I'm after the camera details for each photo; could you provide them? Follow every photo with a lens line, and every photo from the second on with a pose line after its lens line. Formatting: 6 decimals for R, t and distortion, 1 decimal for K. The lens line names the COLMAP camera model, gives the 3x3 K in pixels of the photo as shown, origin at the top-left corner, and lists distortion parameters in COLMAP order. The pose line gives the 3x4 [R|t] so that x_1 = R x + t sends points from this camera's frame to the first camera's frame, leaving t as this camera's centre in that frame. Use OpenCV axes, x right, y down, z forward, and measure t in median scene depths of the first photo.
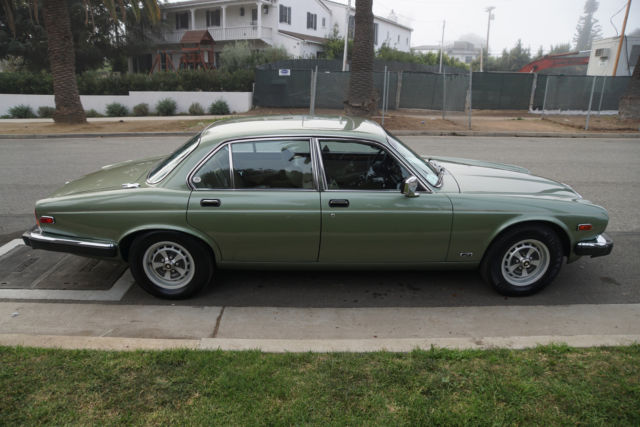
lens RADIAL K [[438.6, 0, 318.4], [0, 438.6, 217.4], [0, 0, 1]] dist [-0.146683, 0.104676]
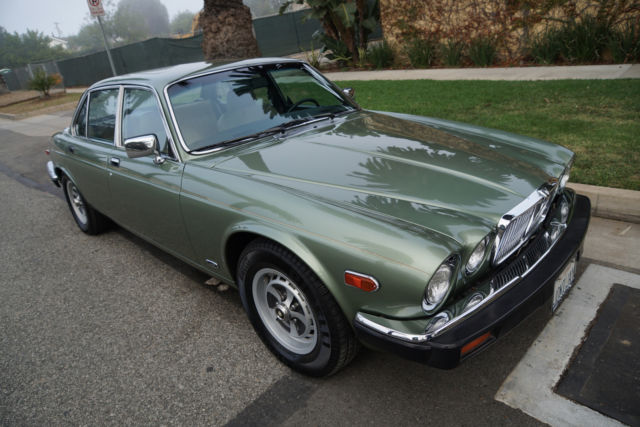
lens RADIAL K [[438.6, 0, 318.4], [0, 438.6, 217.4], [0, 0, 1]] dist [-0.146683, 0.104676]
pose [[0.692883, 0.193077, -0.694720, 0.860362], [-0.135204, 0.981182, 0.137844, -0.087174], [0.708261, -0.001581, 0.705949, 0.636621]]
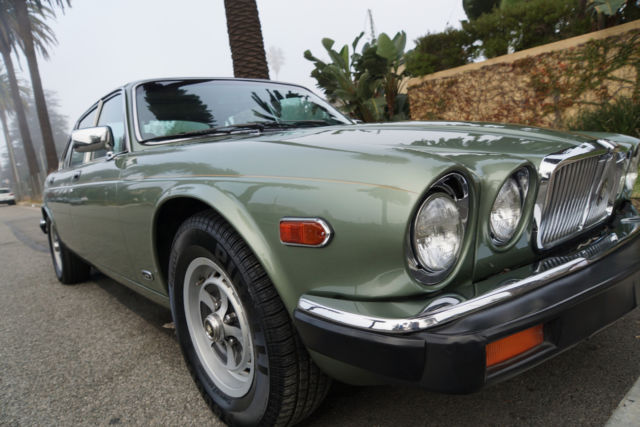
lens RADIAL K [[434.9, 0, 317.9], [0, 434.9, 218.4], [0, 0, 1]] dist [-0.141716, 0.098052]
pose [[0.625697, 0.026497, -0.779616, 0.803890], [-0.160554, 0.982399, -0.095467, 0.038740], [0.763364, 0.184903, 0.618939, 0.814702]]
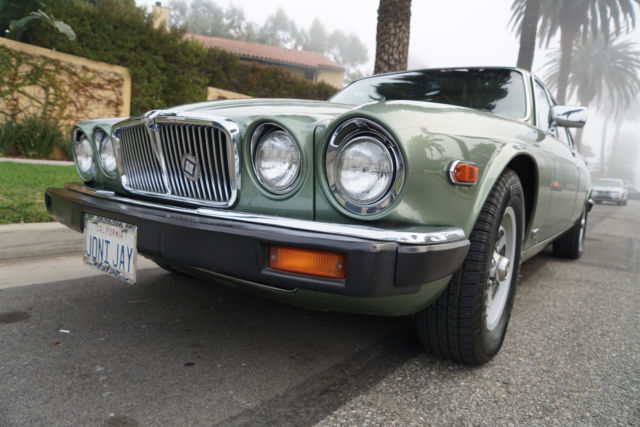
lens RADIAL K [[434.9, 0, 317.9], [0, 434.9, 218.4], [0, 0, 1]] dist [-0.141716, 0.098052]
pose [[0.628685, -0.041872, 0.776532, -0.653690], [0.206963, 0.971546, -0.115171, 0.082803], [-0.749615, 0.233119, 0.619462, 0.824962]]
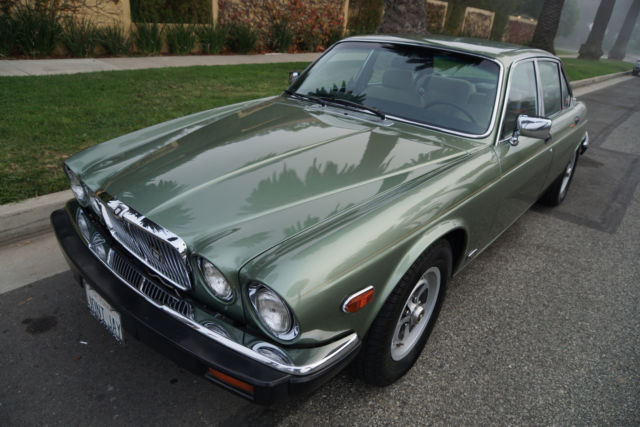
lens RADIAL K [[438.6, 0, 318.4], [0, 438.6, 217.4], [0, 0, 1]] dist [-0.146683, 0.104676]
pose [[0.669860, -0.273637, 0.690225, -0.627407], [0.195617, 0.961809, 0.191460, -0.111278], [-0.716255, 0.006769, 0.697805, 0.682537]]
